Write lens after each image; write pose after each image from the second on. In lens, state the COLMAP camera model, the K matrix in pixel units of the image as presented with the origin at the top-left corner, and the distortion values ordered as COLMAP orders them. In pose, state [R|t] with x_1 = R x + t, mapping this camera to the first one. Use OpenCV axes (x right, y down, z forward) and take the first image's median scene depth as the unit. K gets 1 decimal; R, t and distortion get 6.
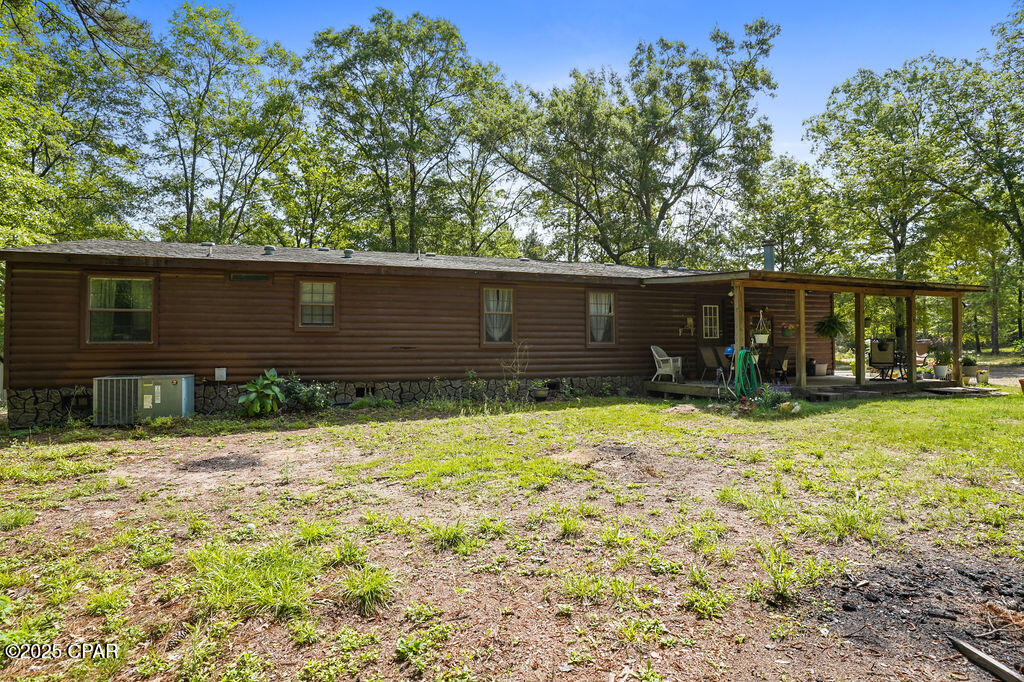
lens RADIAL K [[499.8, 0, 512.0], [0, 499.8, 341.0], [0, 0, 1]] dist [-0.048433, 0.018342]
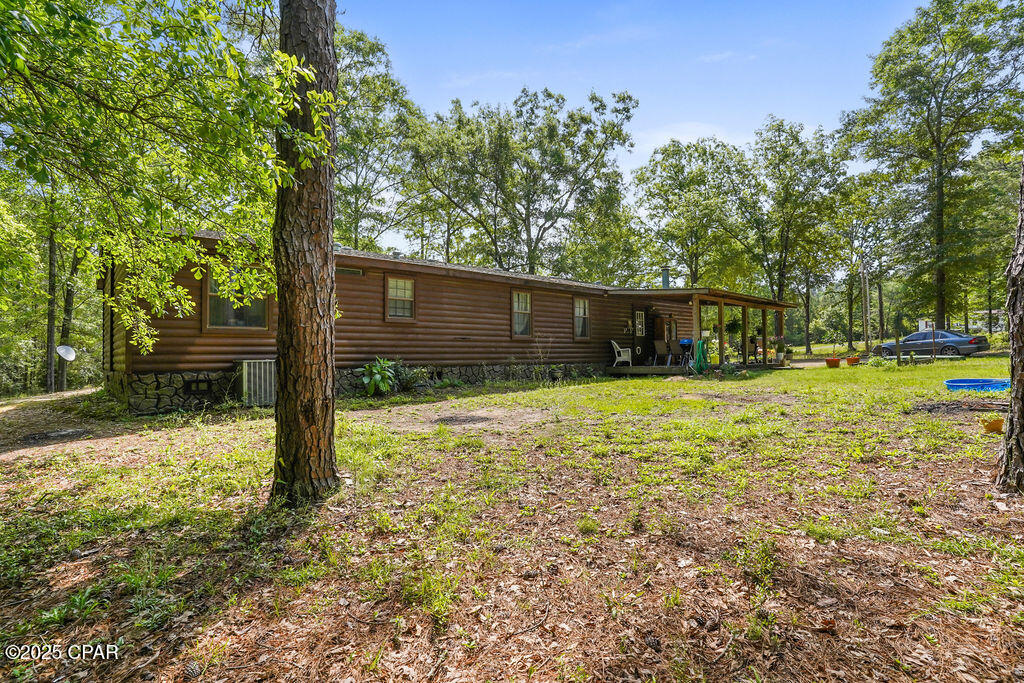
lens RADIAL K [[499.8, 0, 512.0], [0, 499.8, 341.5], [0, 0, 1]] dist [-0.048433, 0.018342]
pose [[0.916728, 0.007172, 0.399448, -0.532939], [-0.001290, 0.999887, -0.014992, 0.035819], [-0.399510, 0.013228, 0.916633, -0.129504]]
